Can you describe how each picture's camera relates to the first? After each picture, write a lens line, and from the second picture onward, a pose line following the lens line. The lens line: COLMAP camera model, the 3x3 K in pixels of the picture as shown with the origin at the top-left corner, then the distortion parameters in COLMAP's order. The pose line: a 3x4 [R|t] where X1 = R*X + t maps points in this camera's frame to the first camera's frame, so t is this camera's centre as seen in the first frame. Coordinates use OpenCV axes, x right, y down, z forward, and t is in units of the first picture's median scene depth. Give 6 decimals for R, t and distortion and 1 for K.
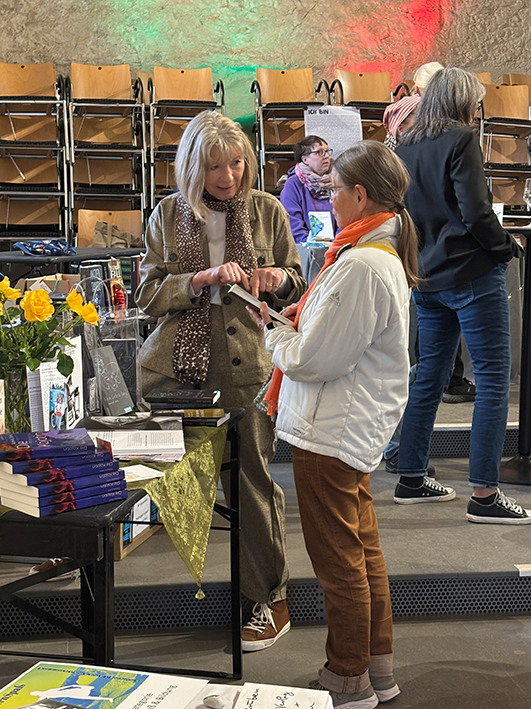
lens RADIAL K [[1256.9, 0, 265.5], [0, 1256.9, 354.5], [0, 0, 1]] dist [0.246841, -0.138944]
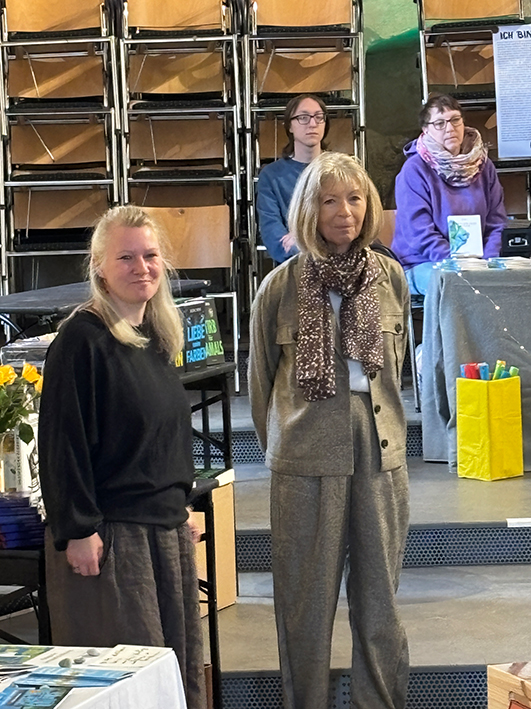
lens RADIAL K [[3227.6, 0, 265.5], [0, 3227.6, 354.5], [0, 0, 1]] dist [0.033528, -1.685922]
pose [[0.988576, -0.021197, -0.149226, 0.153647], [0.017172, 0.999454, -0.028215, 0.006554], [0.149743, 0.025331, 0.988400, -0.572708]]
